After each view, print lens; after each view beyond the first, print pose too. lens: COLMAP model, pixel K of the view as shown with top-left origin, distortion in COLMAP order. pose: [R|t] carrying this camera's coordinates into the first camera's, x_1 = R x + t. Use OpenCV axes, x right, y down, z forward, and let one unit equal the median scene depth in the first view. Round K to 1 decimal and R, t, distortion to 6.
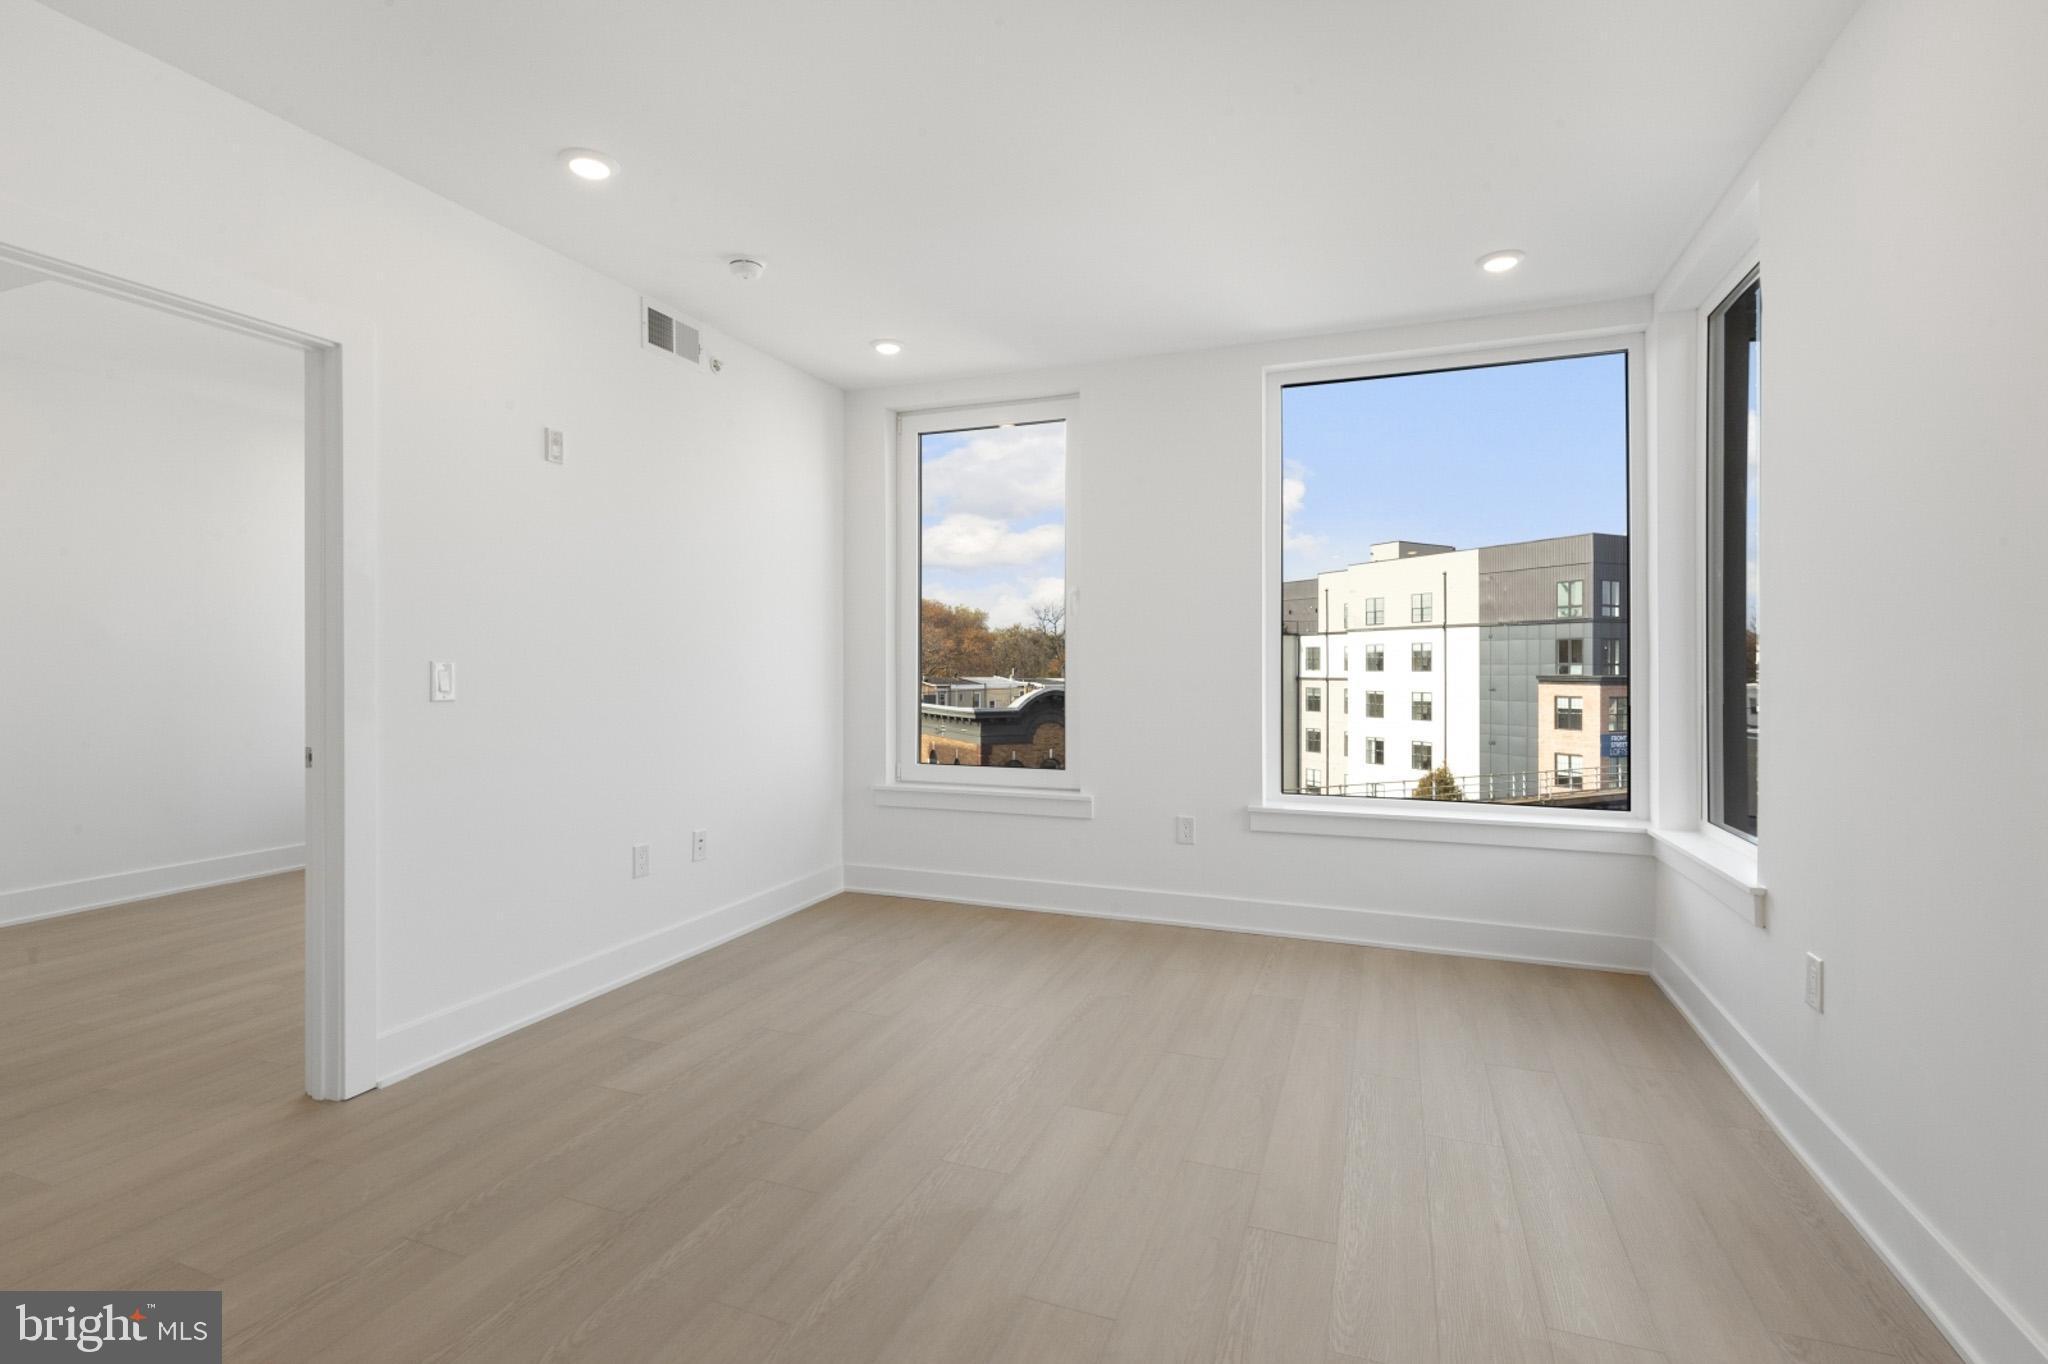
lens RADIAL K [[965.8, 0, 1006.0], [0, 965.8, 658.5], [0, 0, 1]] dist [0.009360, -0.000189]
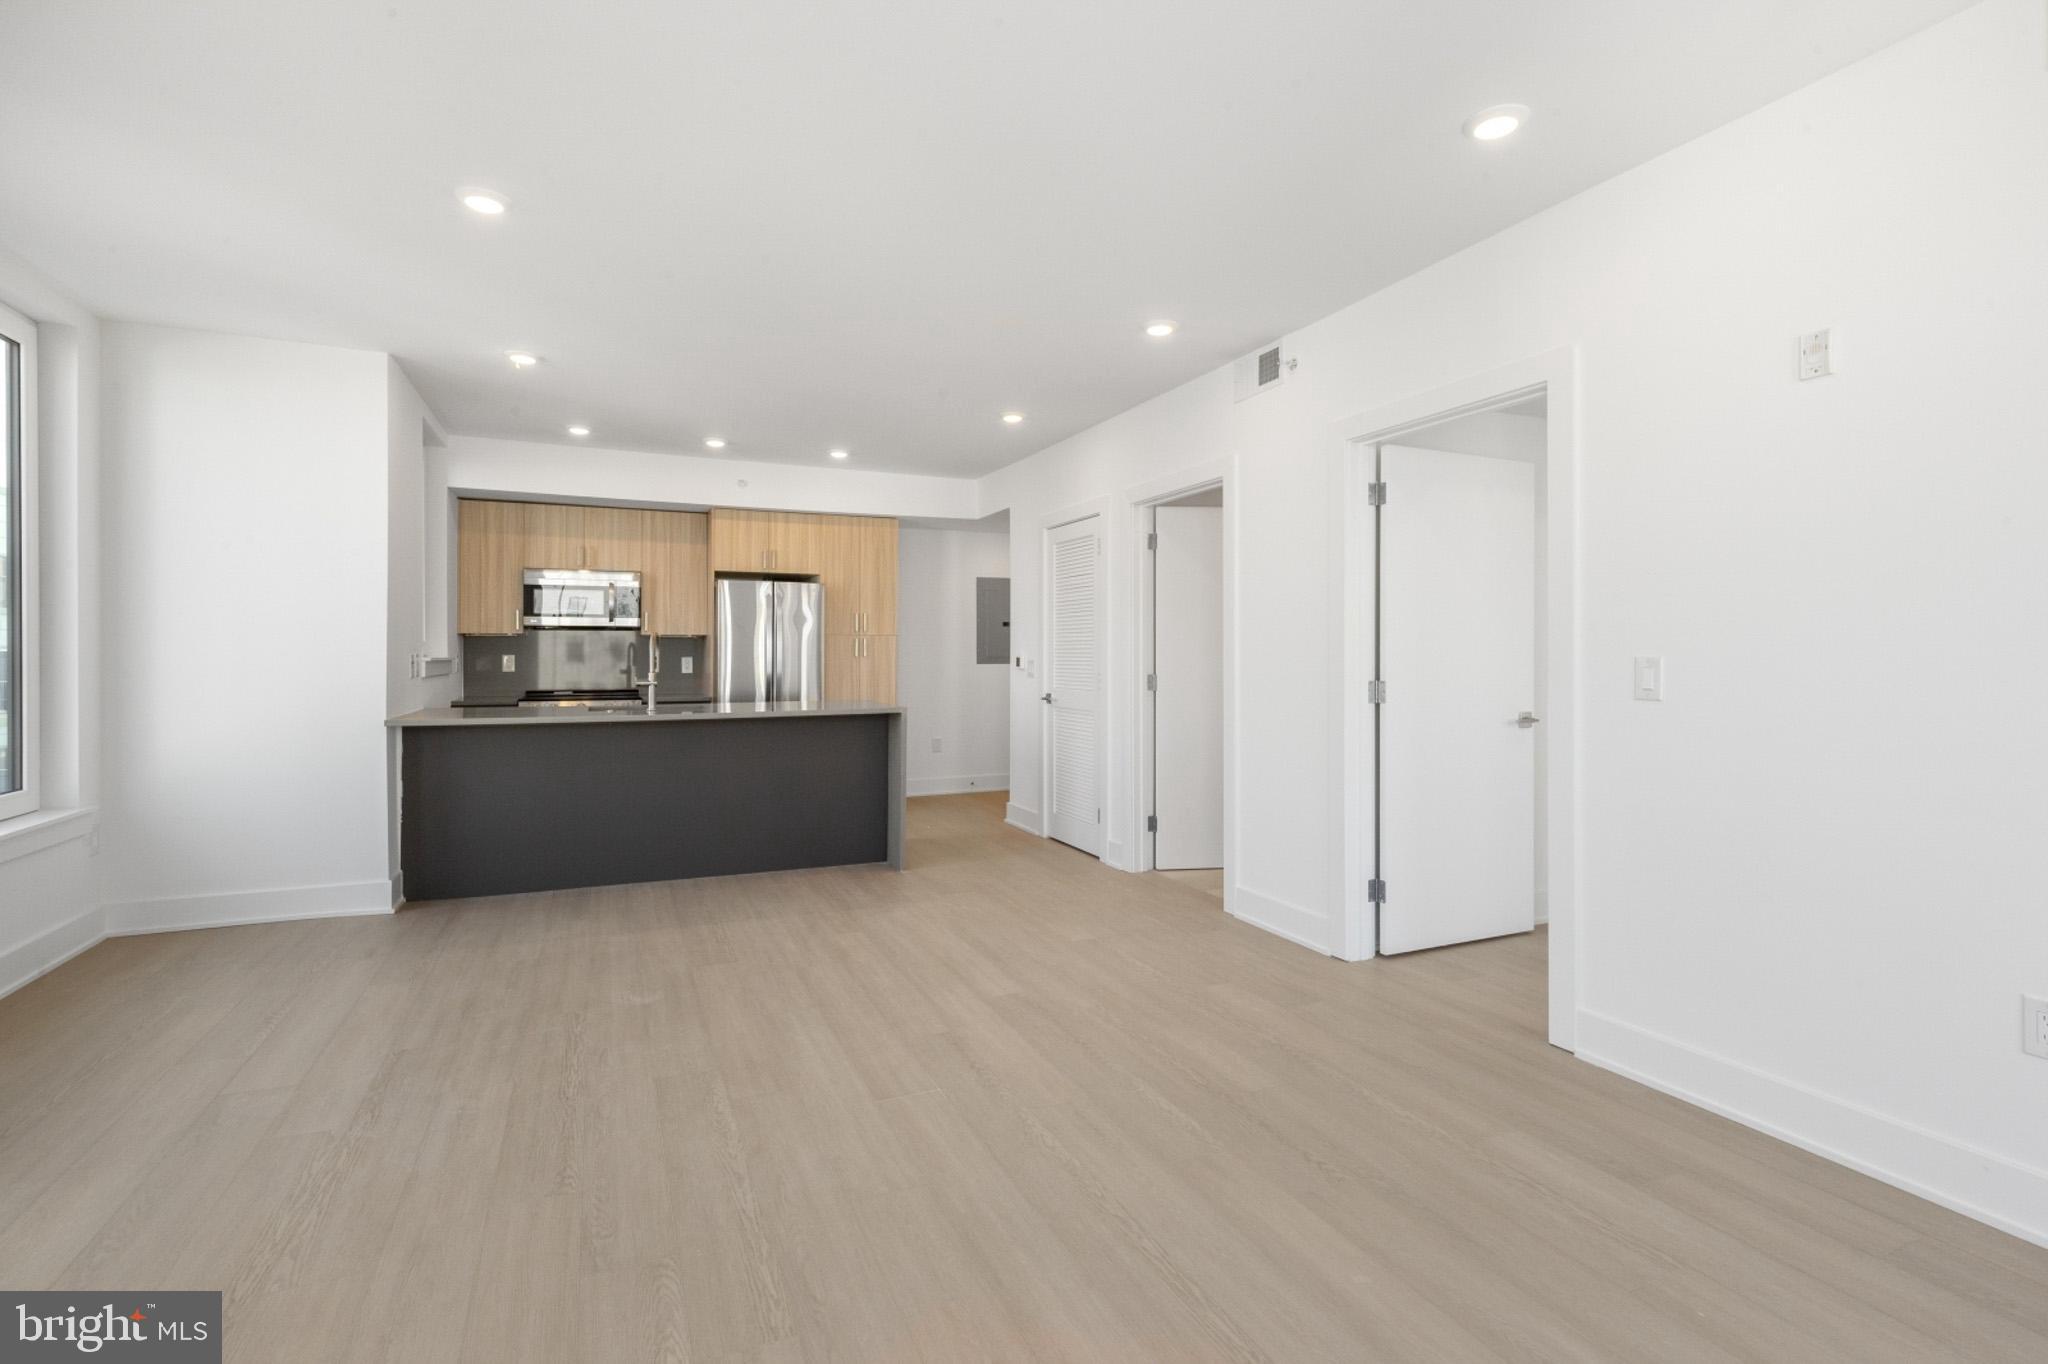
lens RADIAL K [[954.6, 0, 1027.0], [0, 954.6, 650.8], [0, 0, 1]] dist [-0.000697, -0.000699]
pose [[-0.697203, -0.002827, -0.716868, 0.026314], [0.004265, 0.999958, -0.008092, 0.000079], [0.716861, -0.008699, -0.697162, 0.064348]]
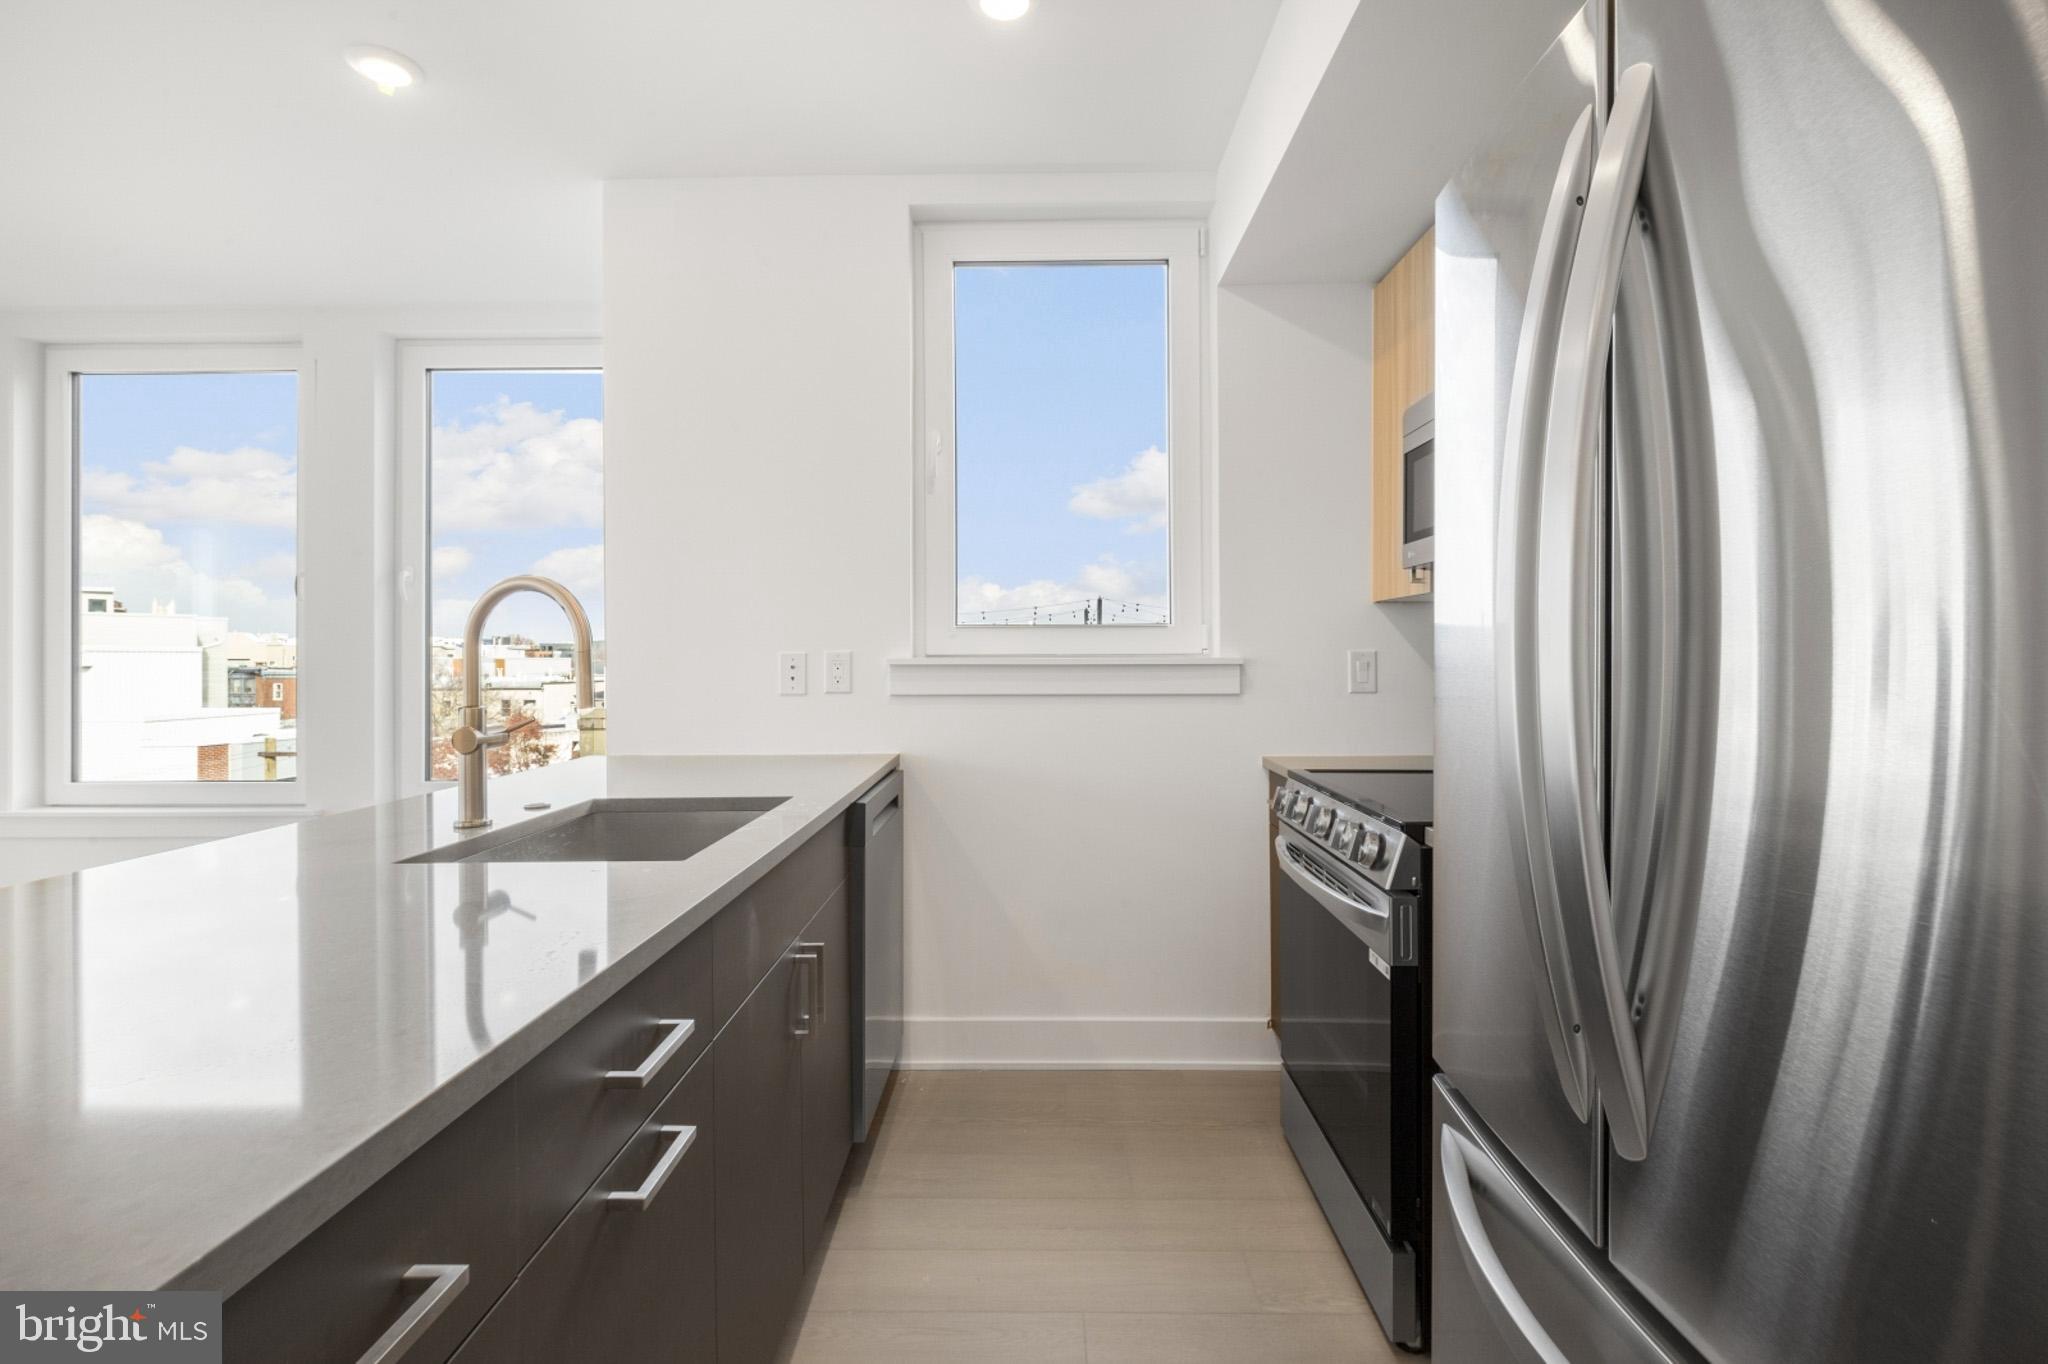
lens RADIAL K [[954.6, 0, 1027.0], [0, 954.6, 650.8], [0, 0, 1]] dist [-0.000697, -0.000699]
pose [[-0.354854, 0.005133, 0.934908, -0.049137], [-0.003627, 0.999970, -0.006866, -0.000366], [-0.934915, -0.005827, -0.354824, -0.032721]]
